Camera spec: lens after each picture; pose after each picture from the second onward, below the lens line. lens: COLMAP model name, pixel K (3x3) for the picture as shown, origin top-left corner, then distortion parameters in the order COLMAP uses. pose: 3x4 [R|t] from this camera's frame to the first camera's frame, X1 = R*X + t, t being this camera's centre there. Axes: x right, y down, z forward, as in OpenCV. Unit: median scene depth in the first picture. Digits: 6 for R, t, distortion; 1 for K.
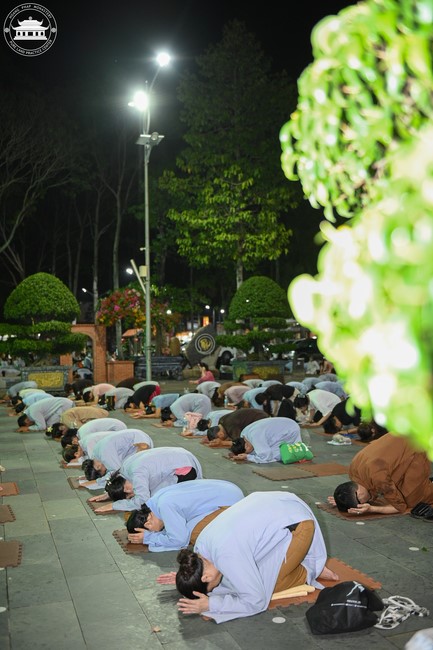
lens RADIAL K [[624.1, 0, 210.3], [0, 624.1, 328.4], [0, 0, 1]] dist [-0.023200, 0.000000]
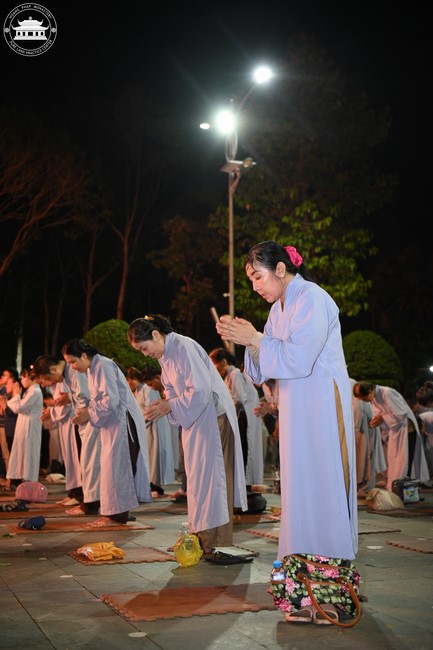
lens RADIAL K [[802.7, 0, 214.1], [0, 802.7, 324.3], [0, 0, 1]] dist [-0.022795, 0.000000]
pose [[0.999635, 0.017436, 0.020631, -0.101259], [-0.014998, 0.993485, -0.112970, 0.022183], [-0.022466, 0.112619, 0.993384, -0.037826]]
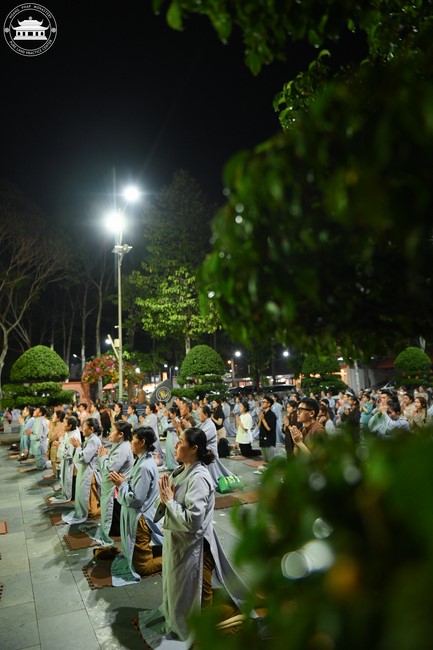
lens RADIAL K [[442.9, 0, 210.1], [0, 442.9, 326.5], [0, 0, 1]] dist [-0.006367, 0.000095]
pose [[0.995295, -0.012227, 0.096120, 0.002208], [0.023725, 0.992562, -0.119407, -0.004732], [-0.093945, 0.121125, 0.988182, 0.010357]]
